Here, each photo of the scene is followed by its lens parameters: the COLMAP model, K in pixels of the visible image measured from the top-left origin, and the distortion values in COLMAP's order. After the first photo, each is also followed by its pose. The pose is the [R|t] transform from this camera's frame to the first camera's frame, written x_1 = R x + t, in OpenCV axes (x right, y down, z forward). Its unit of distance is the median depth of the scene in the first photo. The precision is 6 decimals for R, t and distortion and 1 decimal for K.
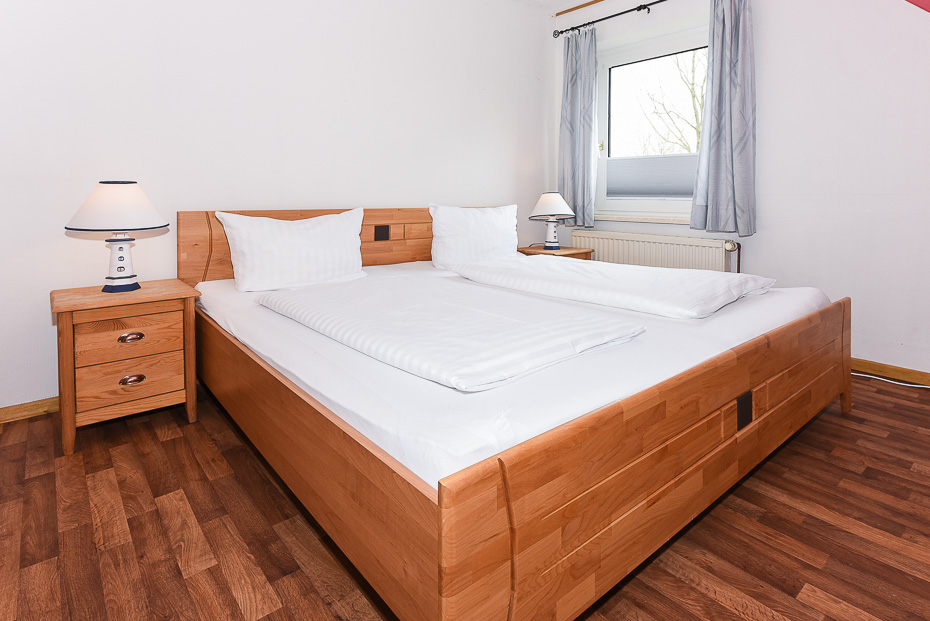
lens RADIAL K [[486.4, 0, 465.0], [0, 486.4, 310.5], [0, 0, 1]] dist [0.000475, -0.000633]
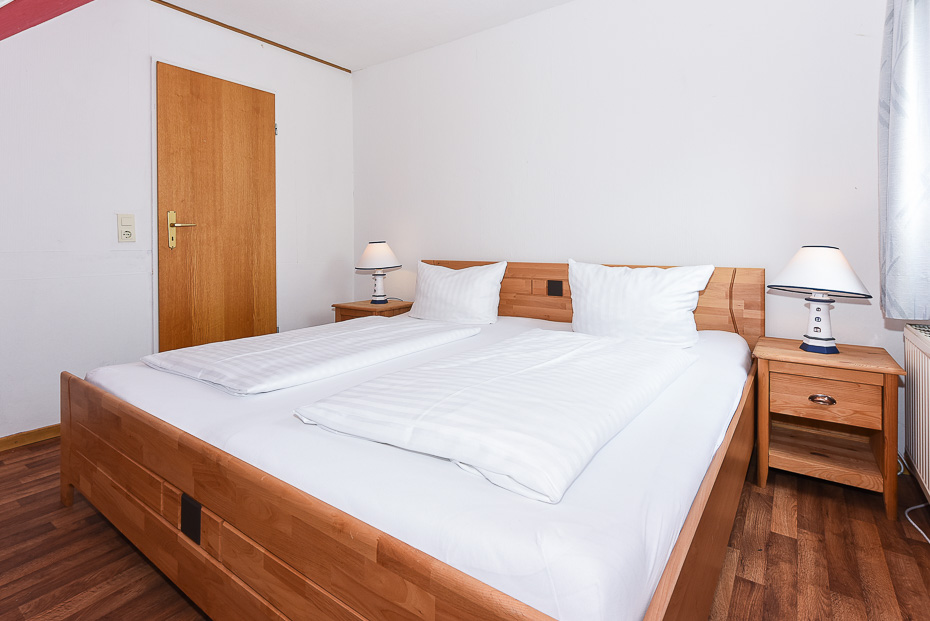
lens RADIAL K [[470.6, 0, 465.0], [0, 470.6, 310.5], [0, 0, 1]] dist [-0.000018, -0.000092]
pose [[0.224687, 0.114773, -0.967648, 0.689994], [-0.232186, 0.970742, 0.061226, -0.132283], [0.946364, 0.210918, 0.244762, 0.612471]]
